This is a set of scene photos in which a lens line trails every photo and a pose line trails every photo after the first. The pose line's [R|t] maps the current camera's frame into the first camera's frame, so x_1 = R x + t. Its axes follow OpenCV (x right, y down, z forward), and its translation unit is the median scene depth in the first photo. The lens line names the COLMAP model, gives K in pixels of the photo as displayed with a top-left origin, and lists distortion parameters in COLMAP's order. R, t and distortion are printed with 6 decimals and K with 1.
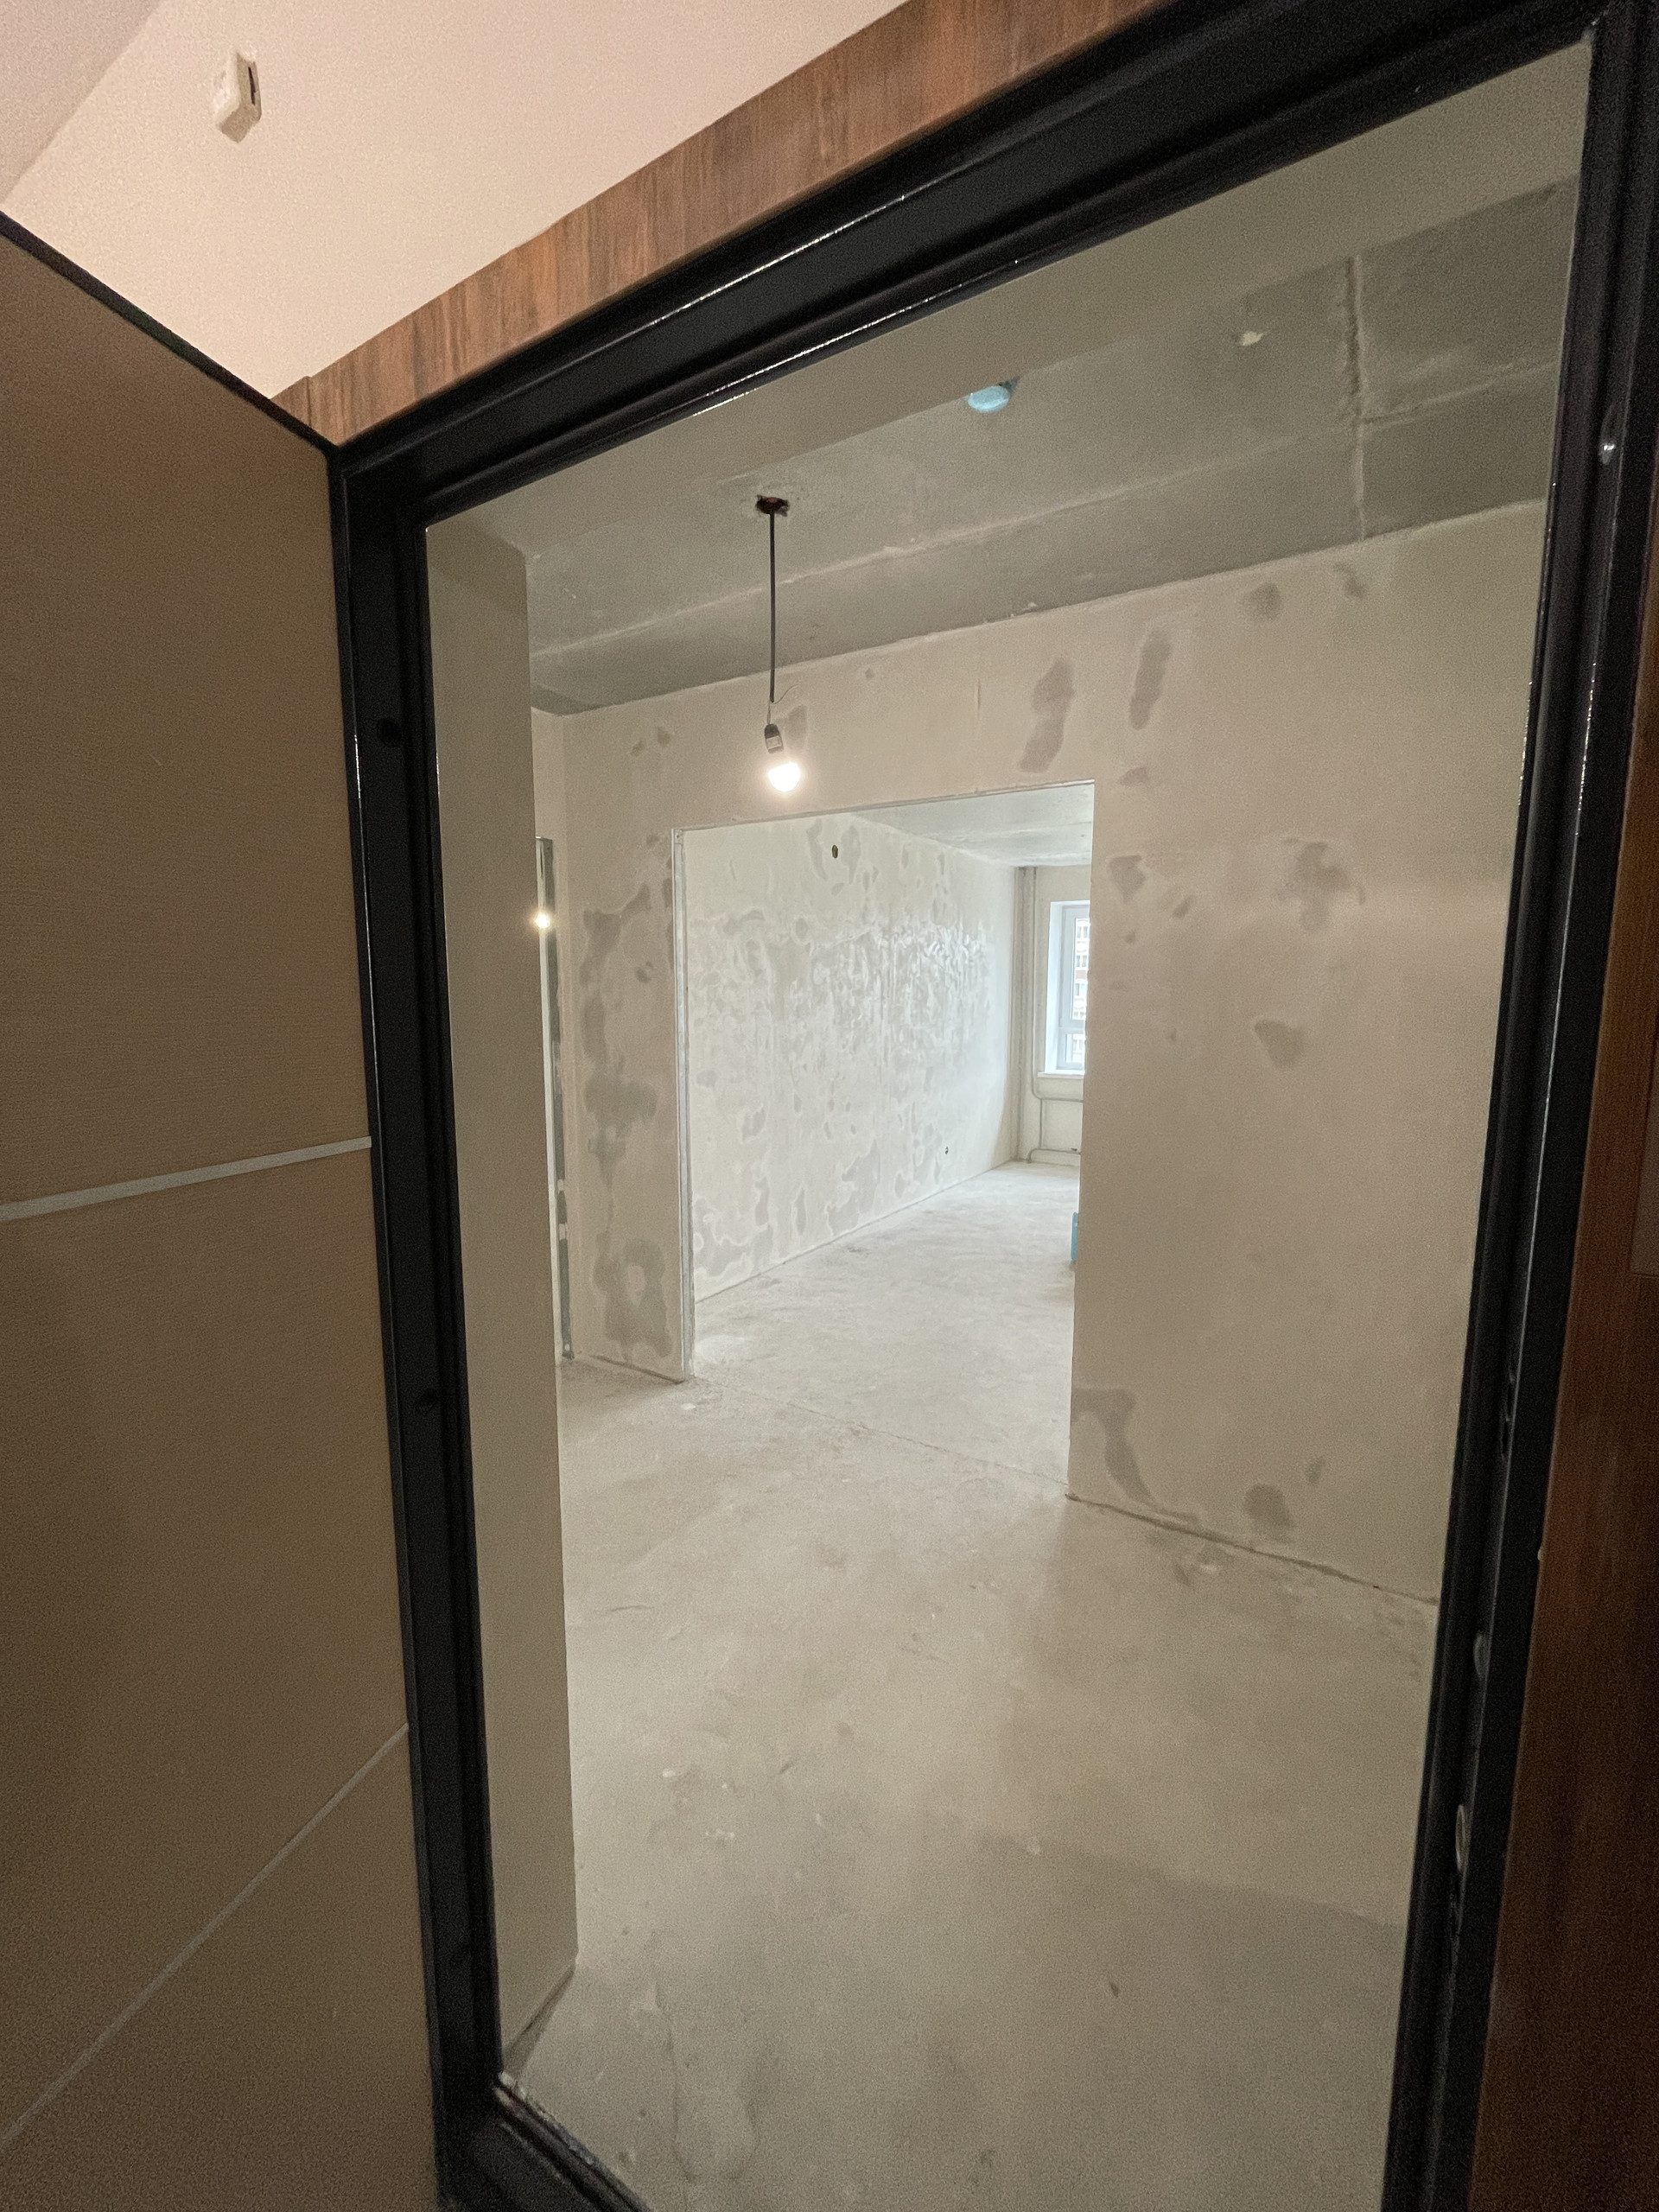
lens RADIAL K [[893.9, 0, 832.0], [0, 893.9, 1107.4], [0, 0, 1]] dist [-0.002787, -0.000138]
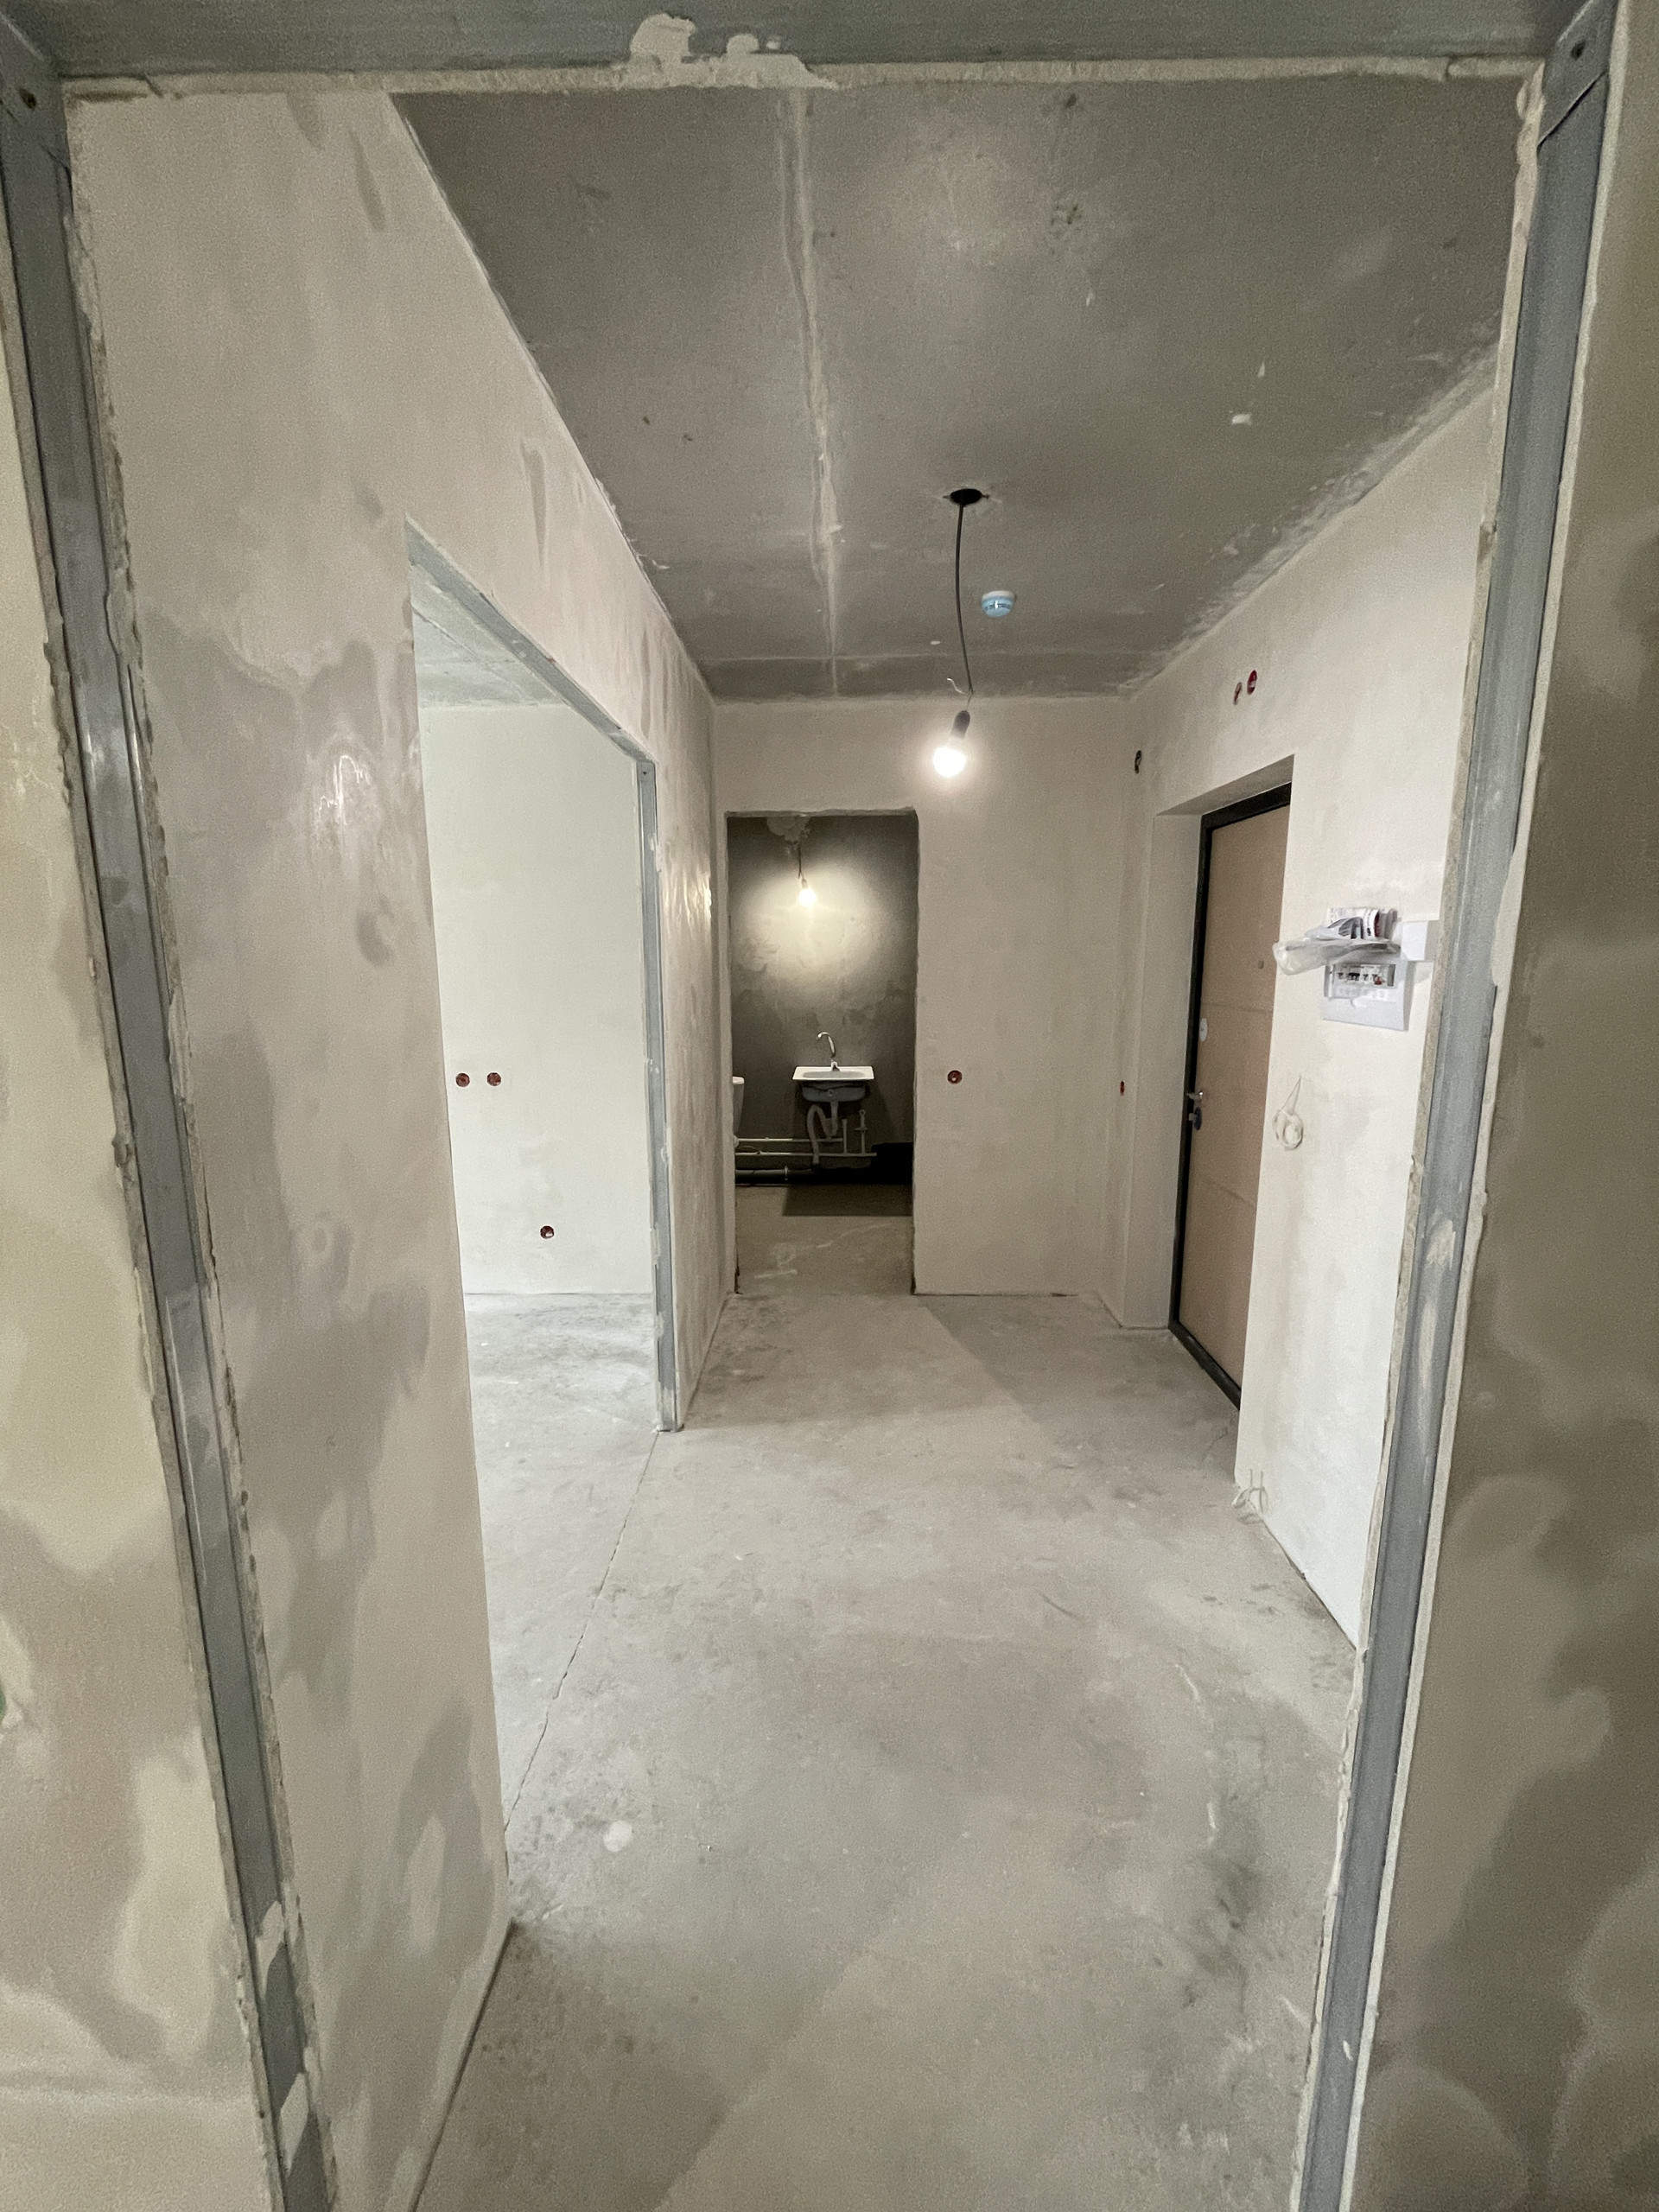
lens RADIAL K [[893.9, 0, 833.3], [0, 893.9, 1105.6], [0, 0, 1]] dist [-0.002787, -0.000138]
pose [[-0.505965, -0.149390, 0.849519, -0.531851], [0.110156, 0.965632, 0.235417, -0.139459], [-0.855491, 0.212692, -0.472120, 0.967724]]
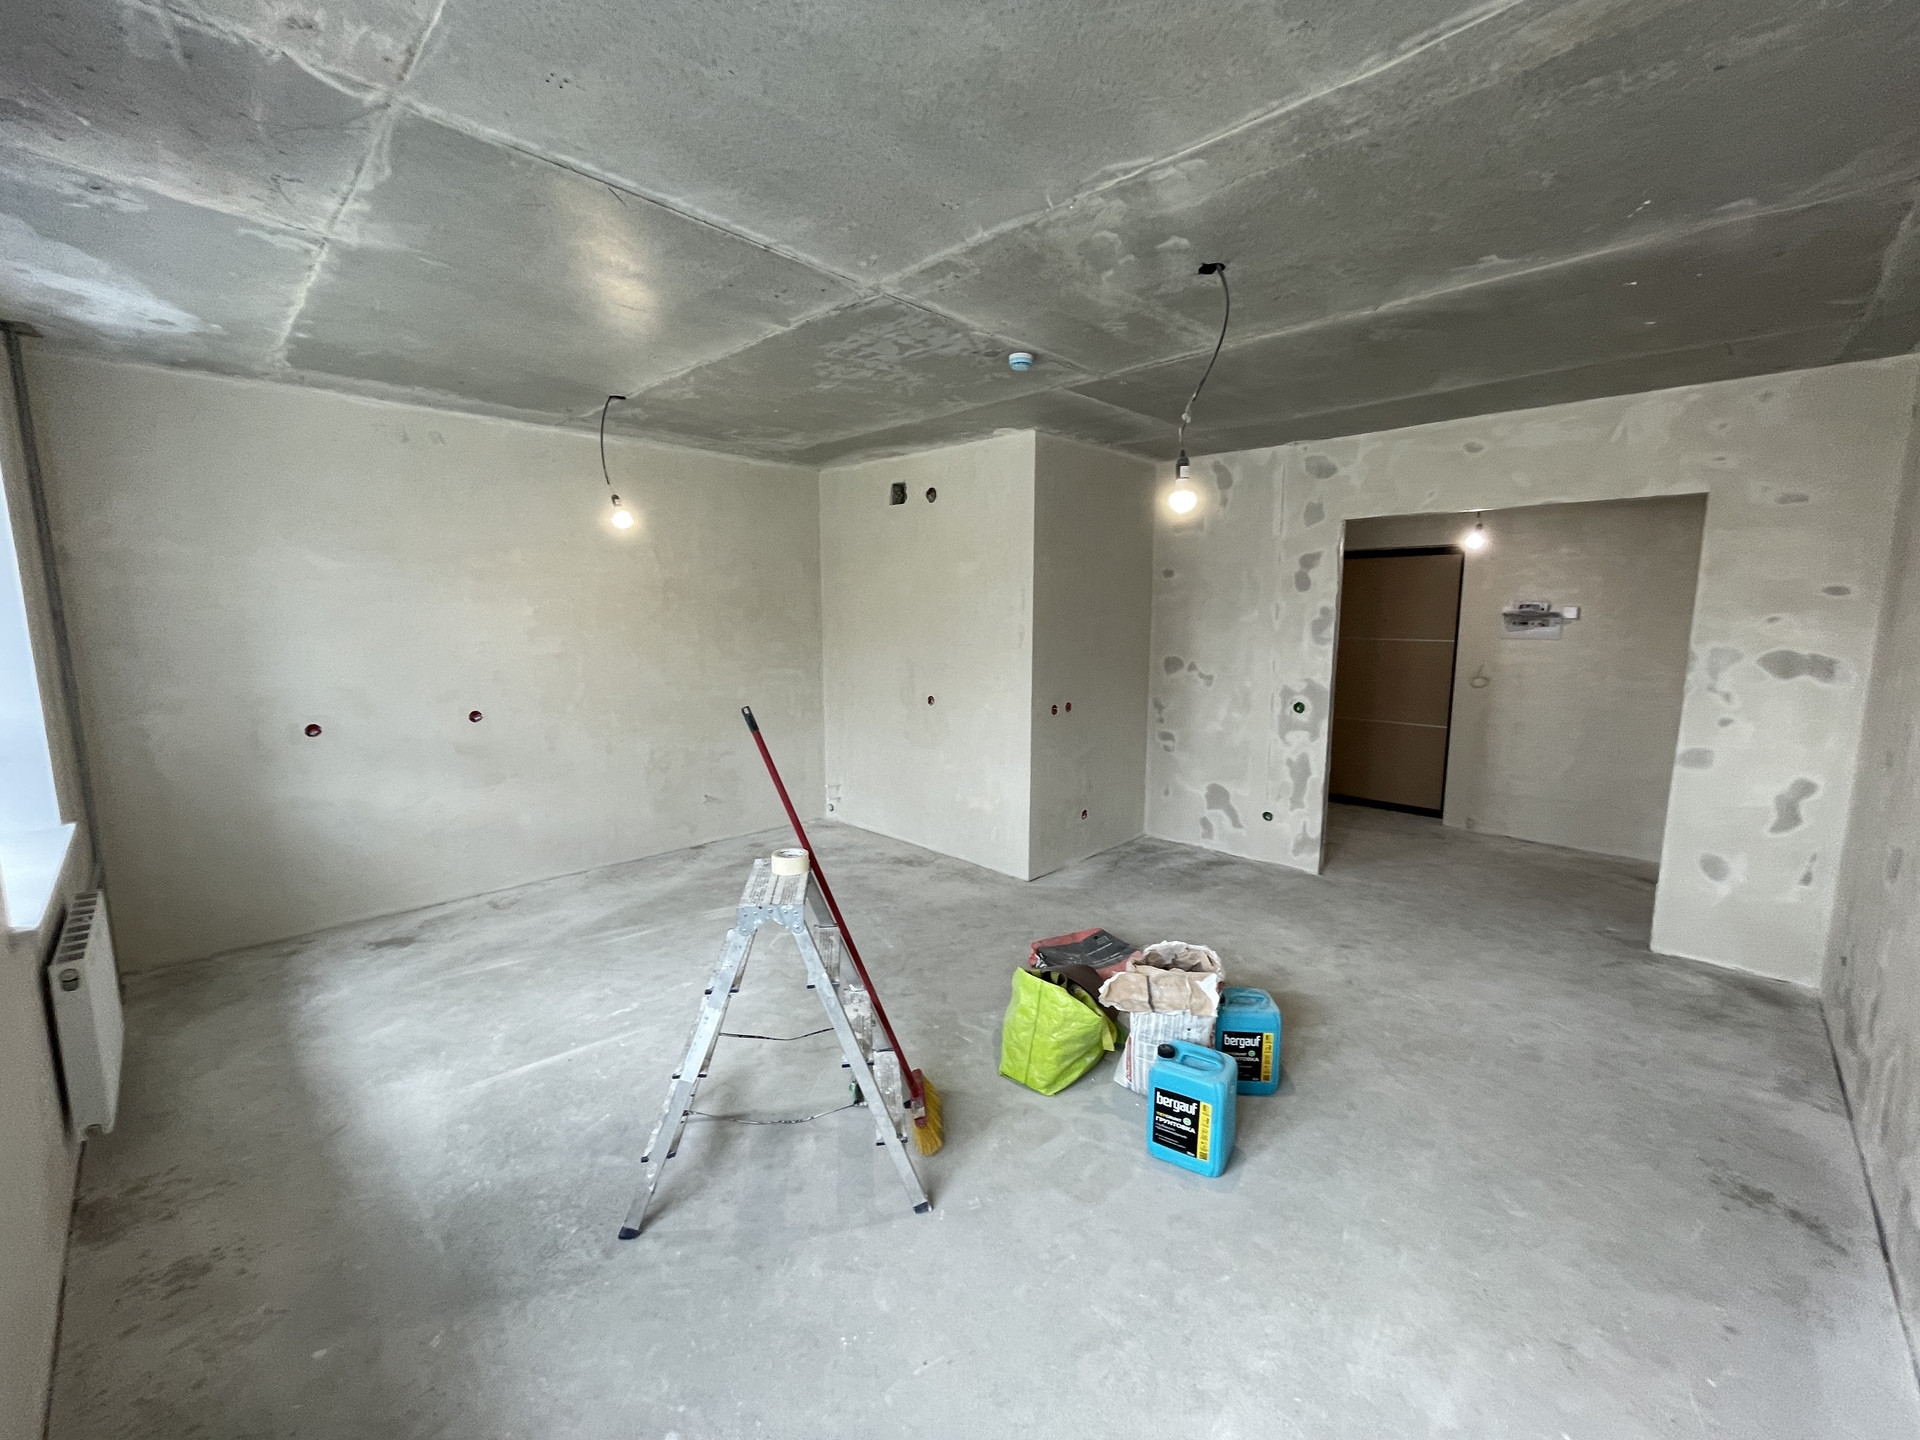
lens RADIAL K [[775.9, 0, 962.4], [0, 775.9, 716.5], [0, 0, 1]] dist [-0.002787, -0.000138]
pose [[-0.975362, -0.034494, 0.217899, 0.522958], [0.023499, 0.965837, 0.258082, -0.285976], [-0.219357, 0.256844, -0.941230, 2.084460]]
